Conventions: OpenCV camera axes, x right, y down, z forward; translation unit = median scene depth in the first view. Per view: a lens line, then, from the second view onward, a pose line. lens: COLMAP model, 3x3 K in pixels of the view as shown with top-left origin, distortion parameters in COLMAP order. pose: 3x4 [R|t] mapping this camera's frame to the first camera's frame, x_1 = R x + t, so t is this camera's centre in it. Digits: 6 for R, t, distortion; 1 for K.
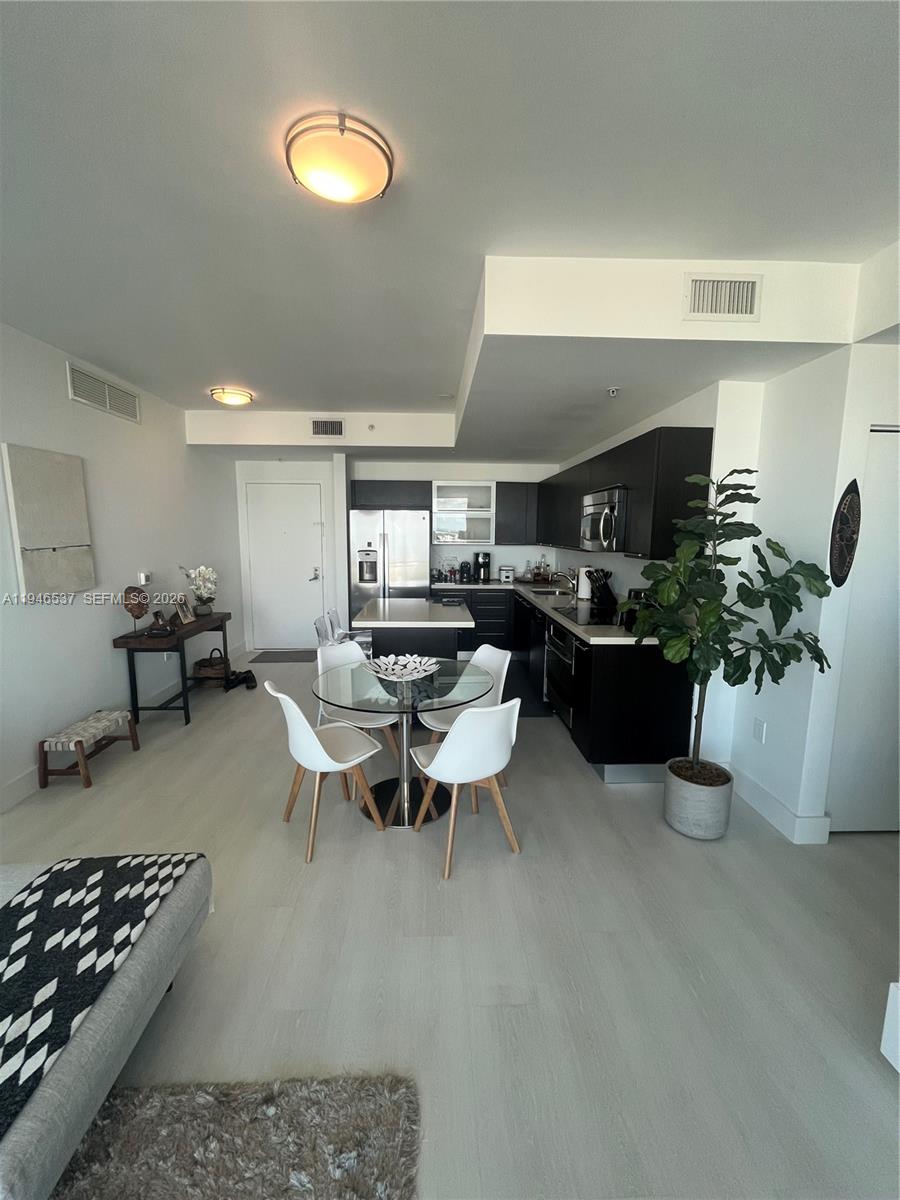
lens RADIAL K [[488.5, 0, 451.1], [0, 488.5, 601.2], [0, 0, 1]] dist [-0.002607, 0.000003]
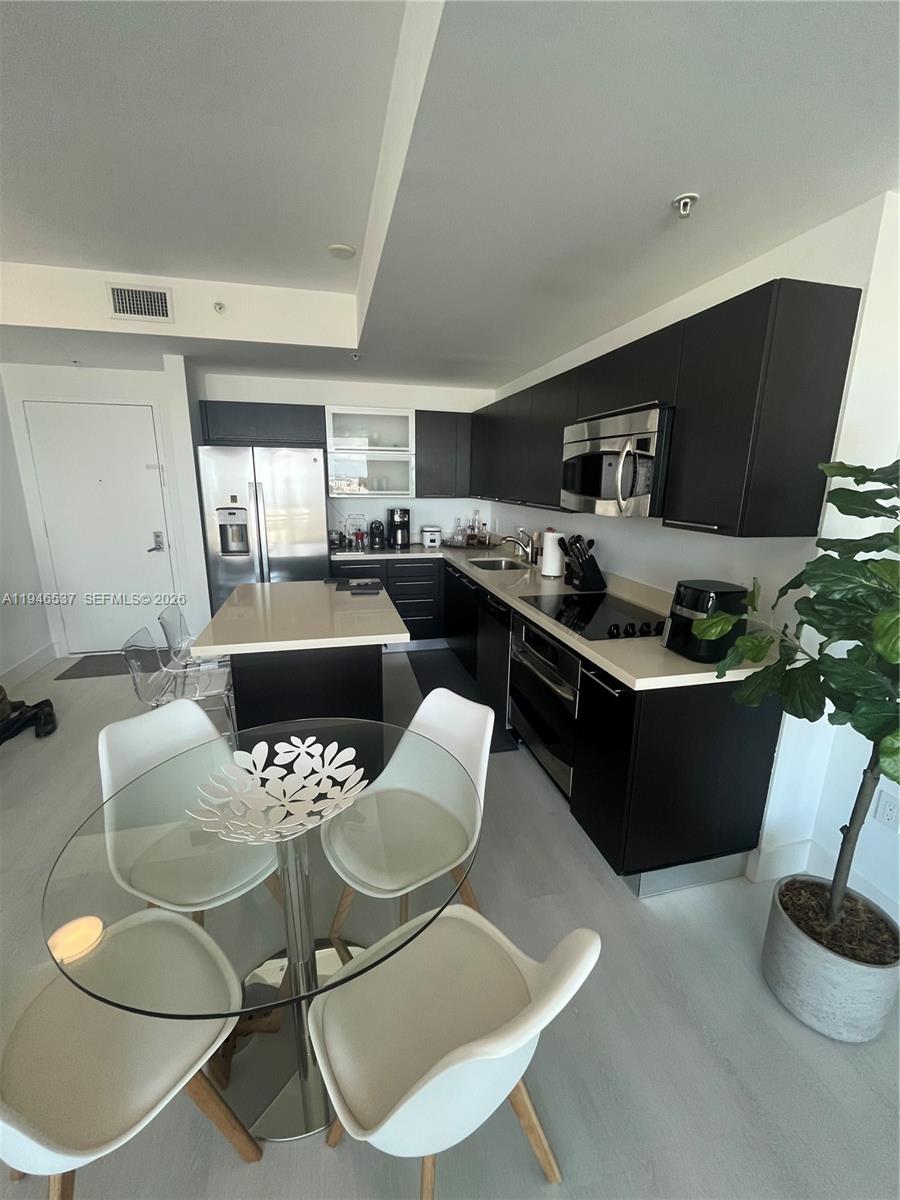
lens RADIAL K [[488.5, 0, 446.8], [0, 488.5, 597.4], [0, 0, 1]] dist [-0.002607, 0.000003]
pose [[0.980298, -0.043635, 0.192643, -0.014523], [0.024287, 0.994521, 0.101674, -0.041471], [-0.196024, -0.094992, 0.975987, 0.265829]]
